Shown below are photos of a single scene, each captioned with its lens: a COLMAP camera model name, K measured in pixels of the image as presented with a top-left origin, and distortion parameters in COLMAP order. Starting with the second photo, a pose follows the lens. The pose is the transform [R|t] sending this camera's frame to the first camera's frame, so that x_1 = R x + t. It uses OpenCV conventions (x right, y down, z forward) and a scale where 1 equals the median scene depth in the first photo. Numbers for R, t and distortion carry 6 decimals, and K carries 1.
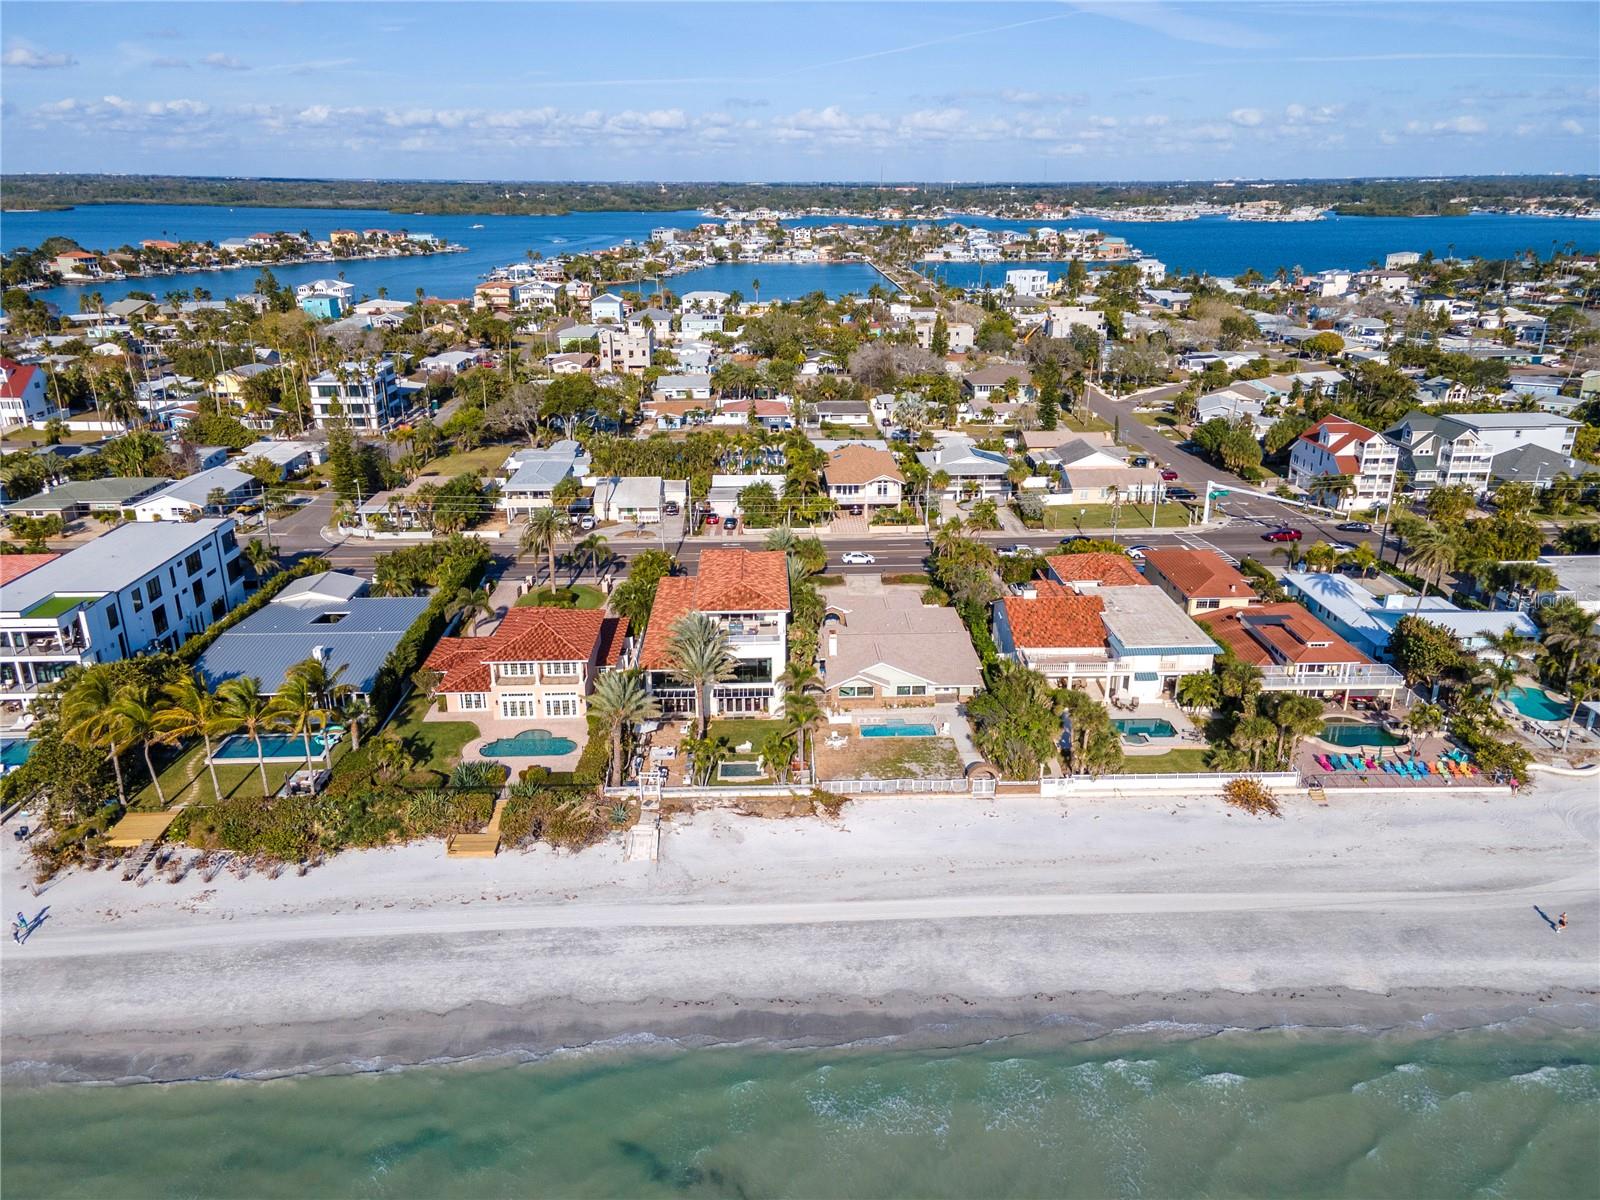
lens RADIAL K [[1156.4, 0, 806.3], [0, 1156.4, 596.2], [0, 0, 1]] dist [0.048908, 0.009328]
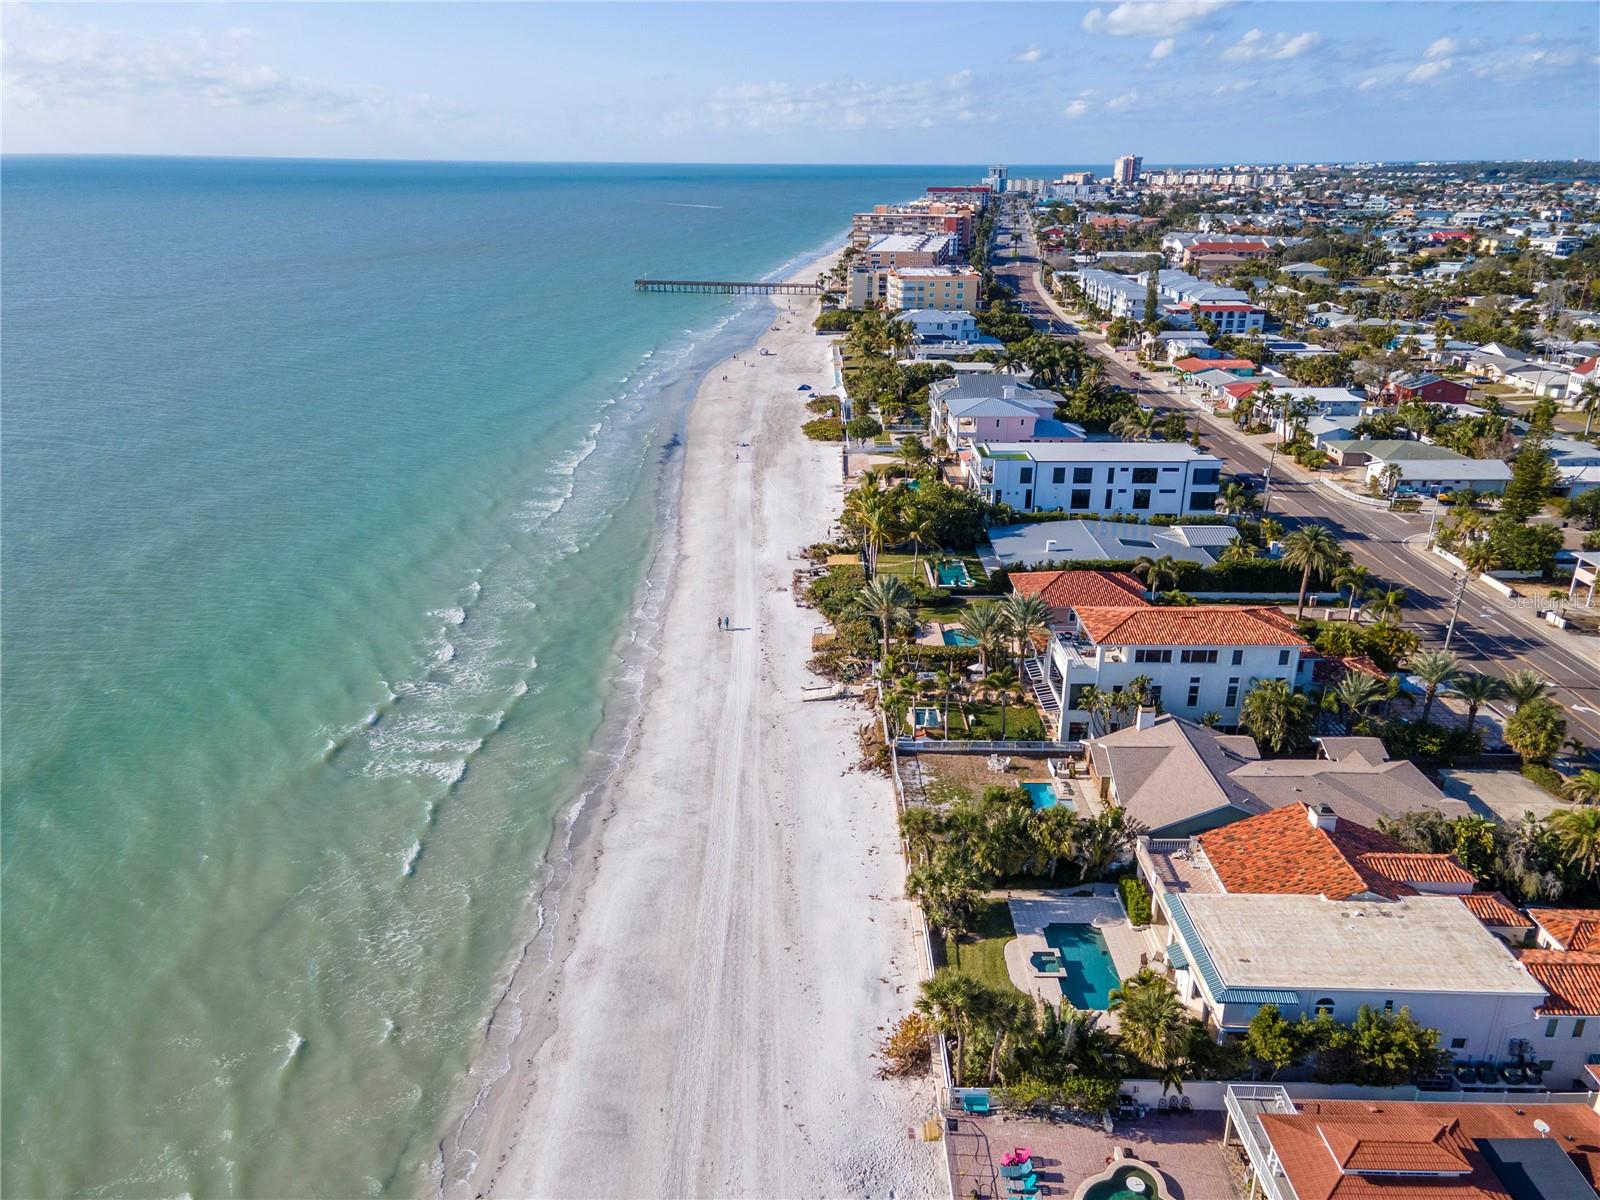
lens RADIAL K [[1153.0, 0, 811.4], [0, 1153.0, 598.7], [0, 0, 1]] dist [0.064947, 0.005058]
pose [[-0.031016, 0.354148, -0.934675, 0.753857], [-0.344825, 0.873923, 0.342571, -0.230877], [0.938154, 0.332925, 0.095013, 0.620865]]
